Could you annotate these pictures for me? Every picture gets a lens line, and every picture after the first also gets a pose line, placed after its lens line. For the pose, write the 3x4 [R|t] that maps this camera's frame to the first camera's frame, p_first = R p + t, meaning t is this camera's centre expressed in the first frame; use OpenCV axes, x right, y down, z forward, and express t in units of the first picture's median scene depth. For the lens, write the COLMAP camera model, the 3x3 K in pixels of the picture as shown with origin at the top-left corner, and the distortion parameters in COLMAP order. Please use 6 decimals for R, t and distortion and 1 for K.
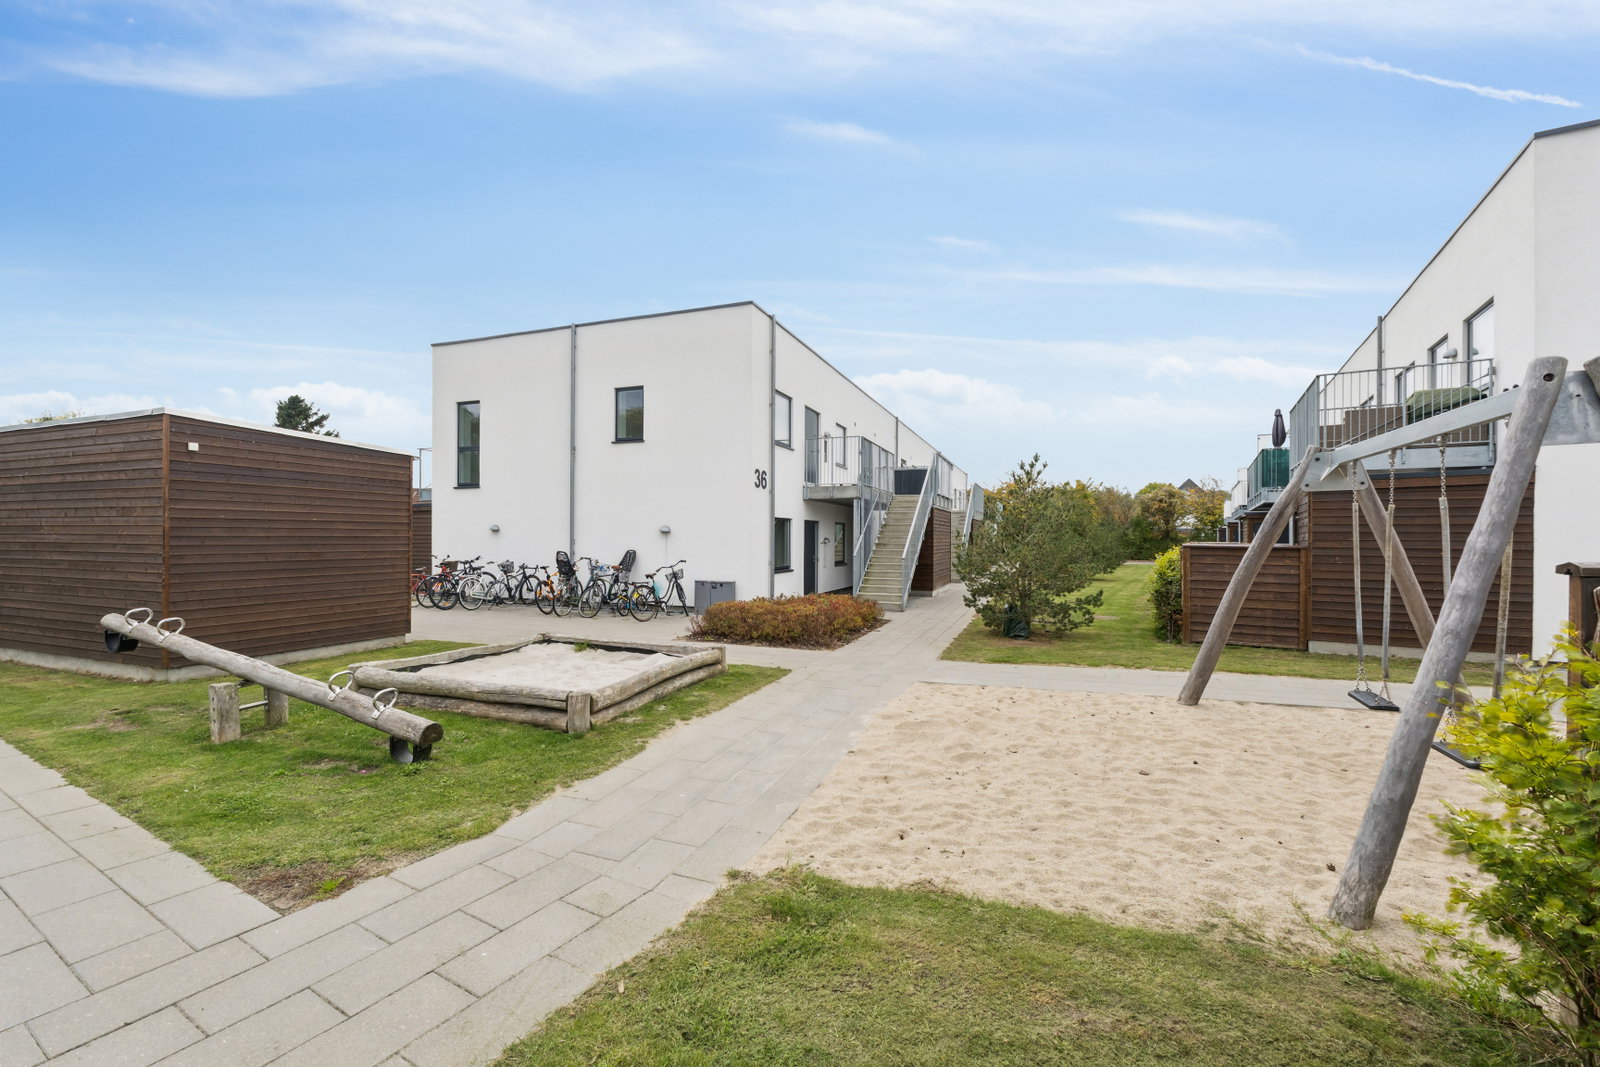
lens RADIAL K [[703.8, 0, 801.1], [0, 703.8, 531.3], [0, 0, 1]] dist [0.016111, 0.000034]
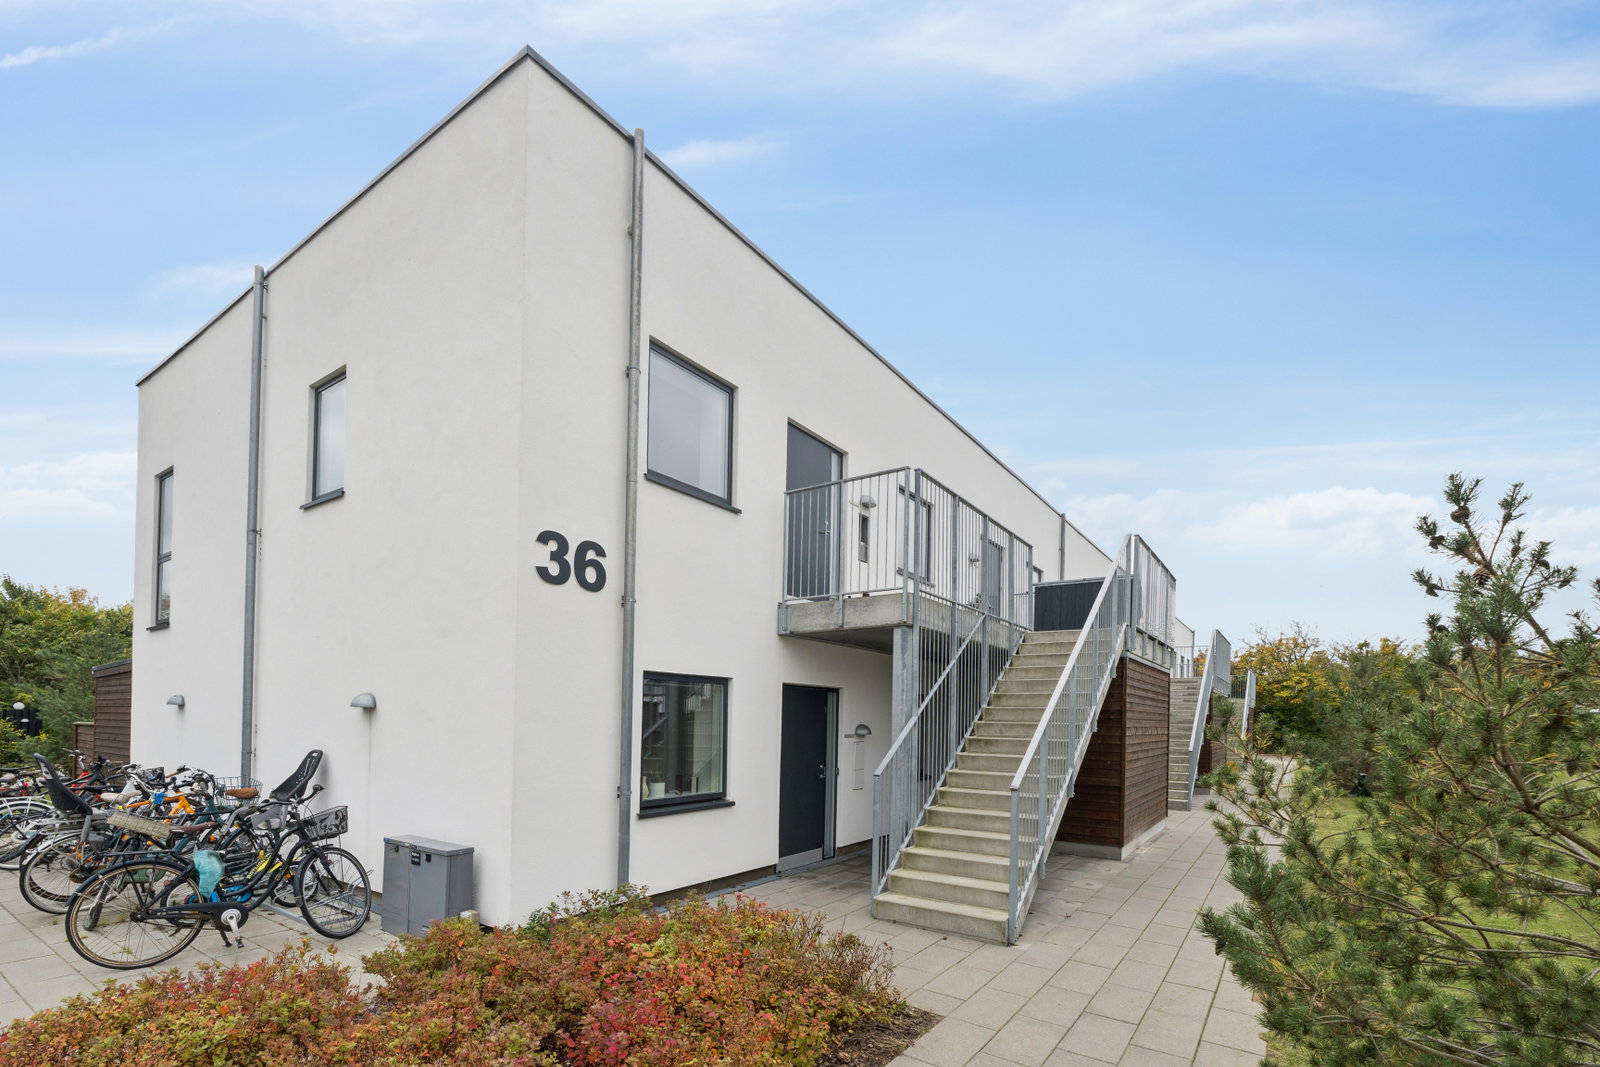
lens RADIAL K [[703.8, 0, 772.1], [0, 703.8, 705.4], [0, 0, 1]] dist [0.016111, 0.000034]
pose [[0.954199, -0.002505, -0.299162, 0.129495], [-0.001653, 0.999906, -0.013646, 0.003385], [0.299168, 0.013516, 0.954105, 0.601247]]
